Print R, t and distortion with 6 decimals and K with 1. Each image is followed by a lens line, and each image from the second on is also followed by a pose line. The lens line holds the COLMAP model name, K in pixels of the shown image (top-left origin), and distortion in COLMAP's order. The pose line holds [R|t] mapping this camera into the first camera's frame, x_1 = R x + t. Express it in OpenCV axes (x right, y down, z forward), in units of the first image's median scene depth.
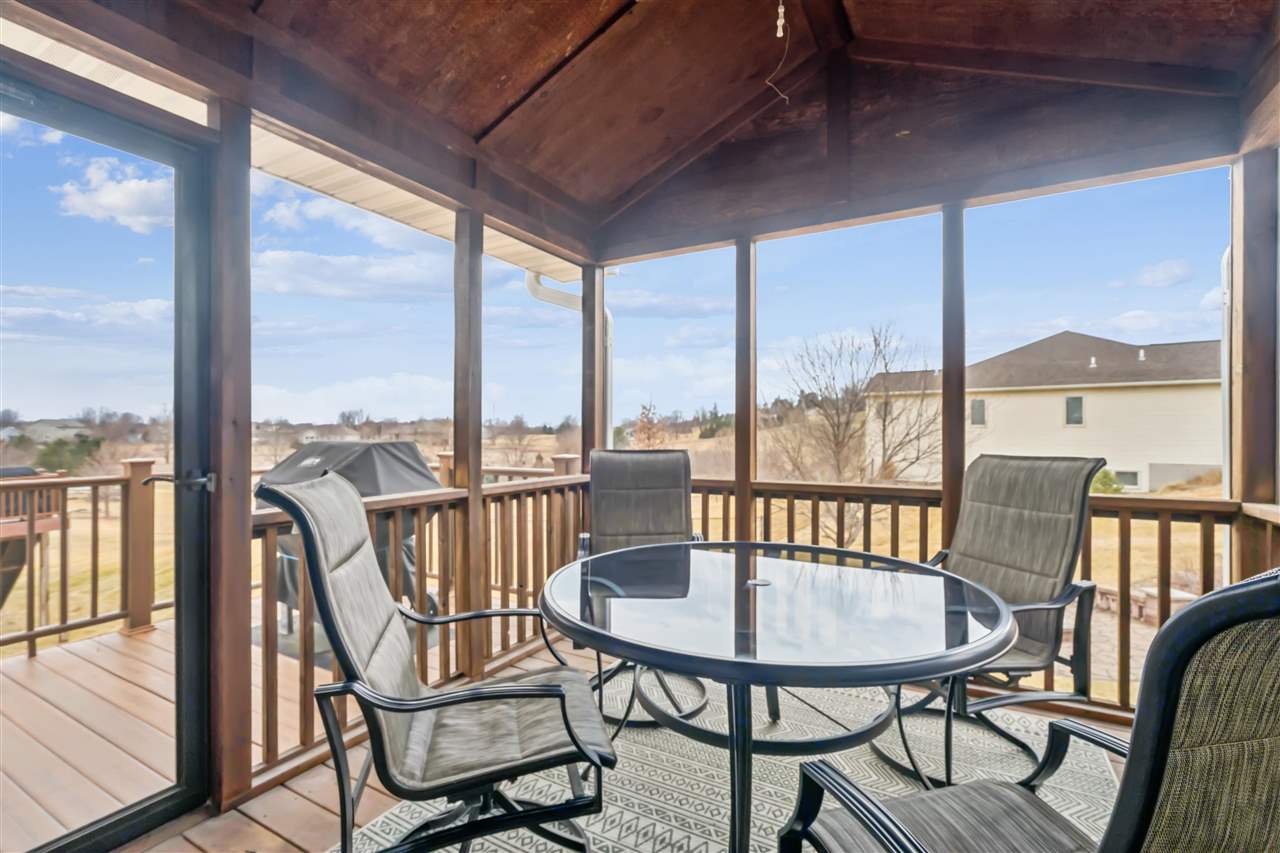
lens RADIAL K [[581.7, 0, 639.5], [0, 581.7, 427.5], [0, 0, 1]] dist [0.001214, -0.000186]
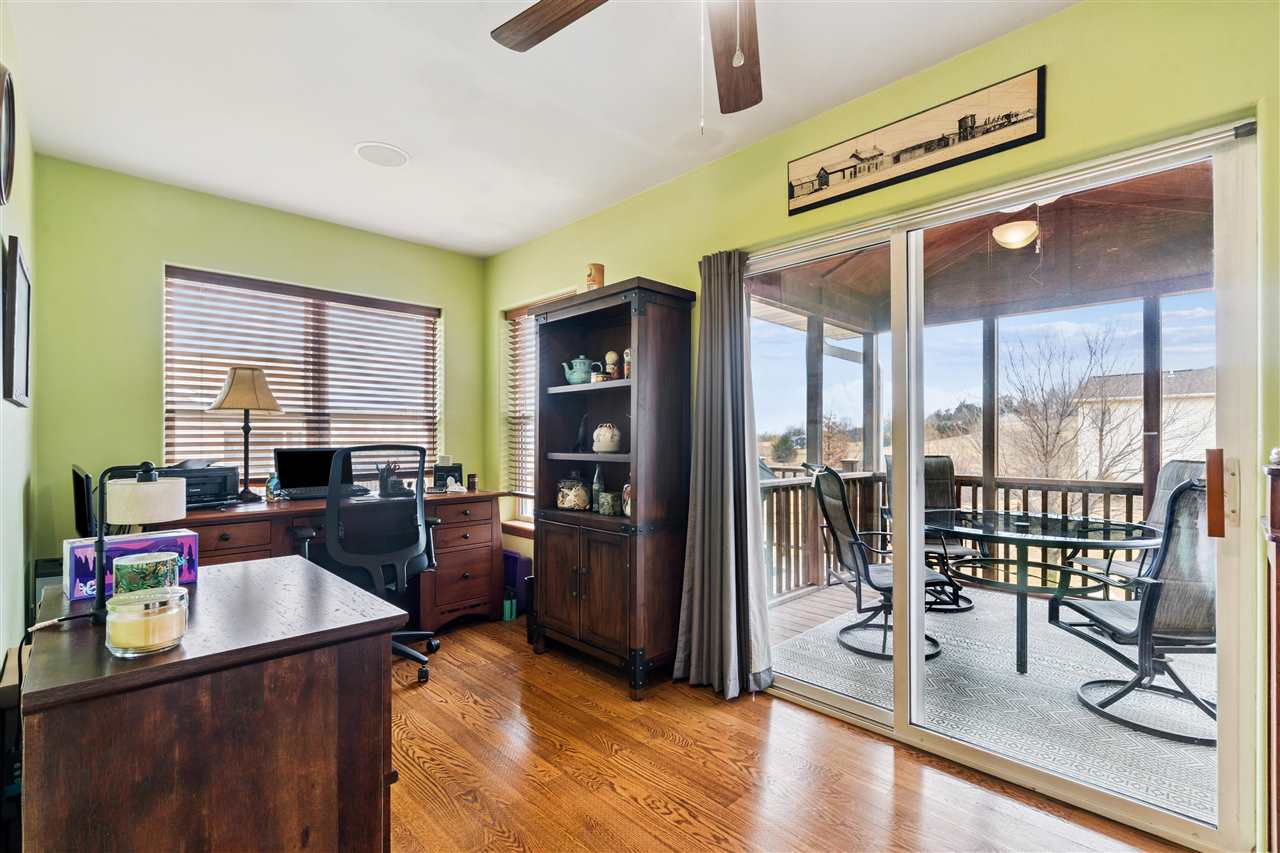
lens RADIAL K [[581.7, 0, 638.7], [0, 581.7, 436.2], [0, 0, 1]] dist [0.001214, -0.000186]
pose [[0.962603, 0.000345, -0.270915, -0.284042], [0.000067, 0.999999, 0.001512, -0.016111], [0.270915, -0.001474, 0.962602, -0.692446]]
